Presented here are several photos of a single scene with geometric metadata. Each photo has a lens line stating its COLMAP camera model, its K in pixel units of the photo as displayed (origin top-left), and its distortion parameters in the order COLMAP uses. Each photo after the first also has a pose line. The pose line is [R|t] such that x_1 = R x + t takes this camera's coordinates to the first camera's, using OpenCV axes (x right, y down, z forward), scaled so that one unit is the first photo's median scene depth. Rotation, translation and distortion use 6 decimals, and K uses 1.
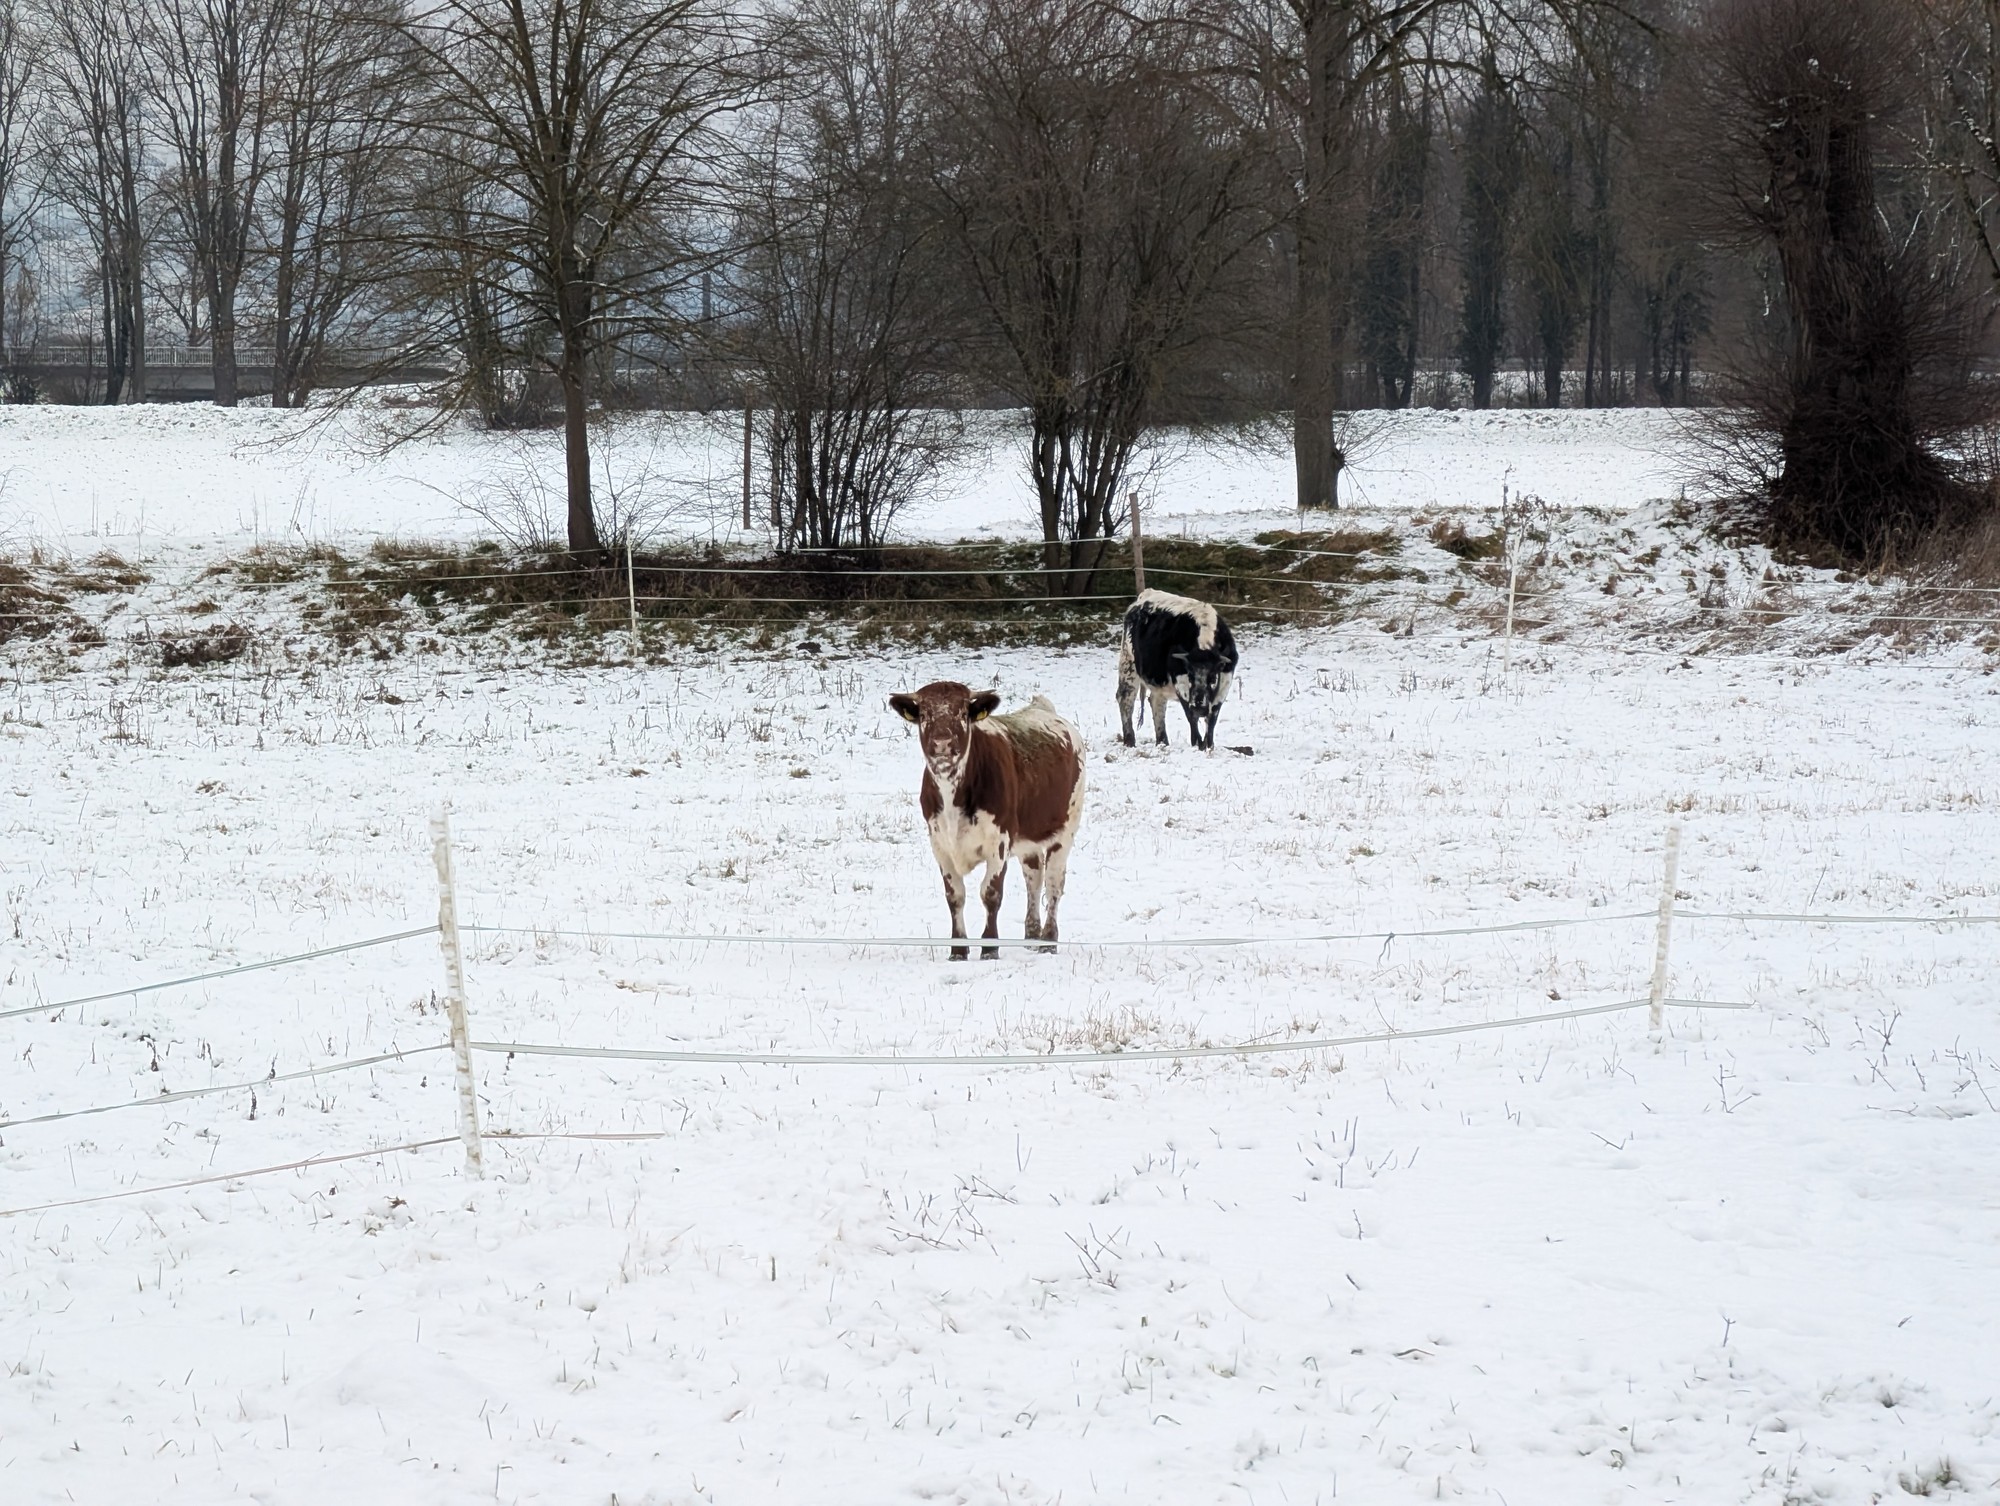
lens RADIAL K [[6308.9, 0, 1000.0], [0, 6308.9, 753.0], [0, 0, 1]] dist [0.428515, -1.230613]
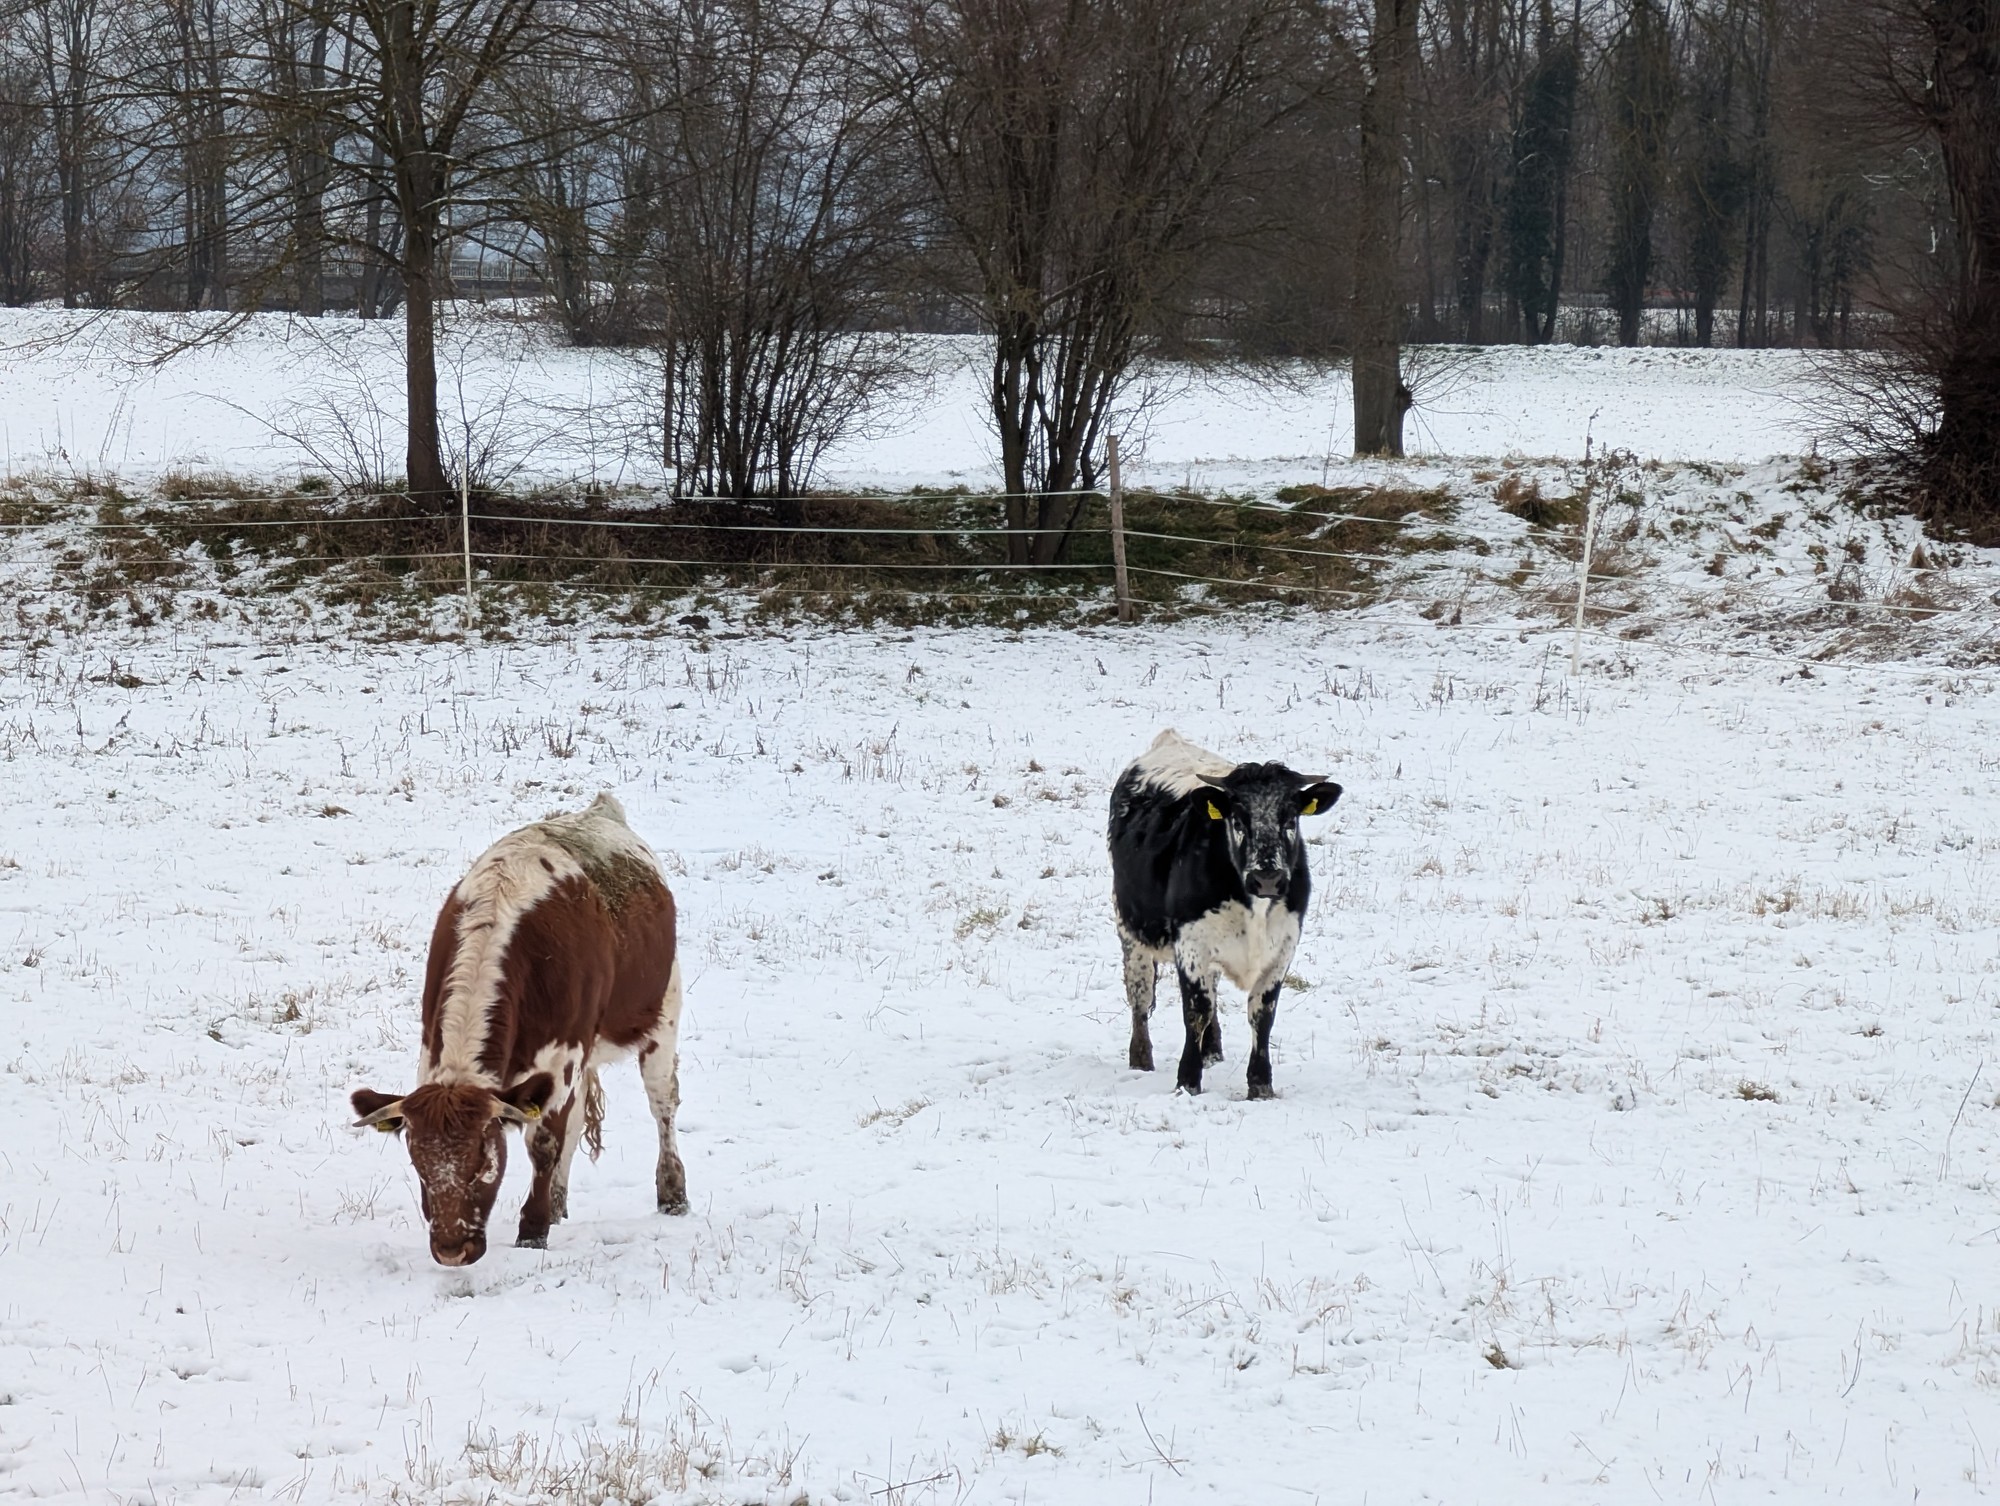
lens RADIAL K [[6308.9, 0, 1000.0], [0, 6308.9, 753.0], [0, 0, 1]] dist [0.428515, -1.230613]
pose [[0.999448, 0.023198, -0.023801, 0.026077], [-0.022930, 0.999671, 0.011467, -0.009884], [0.024059, -0.010915, 0.999651, 0.203398]]
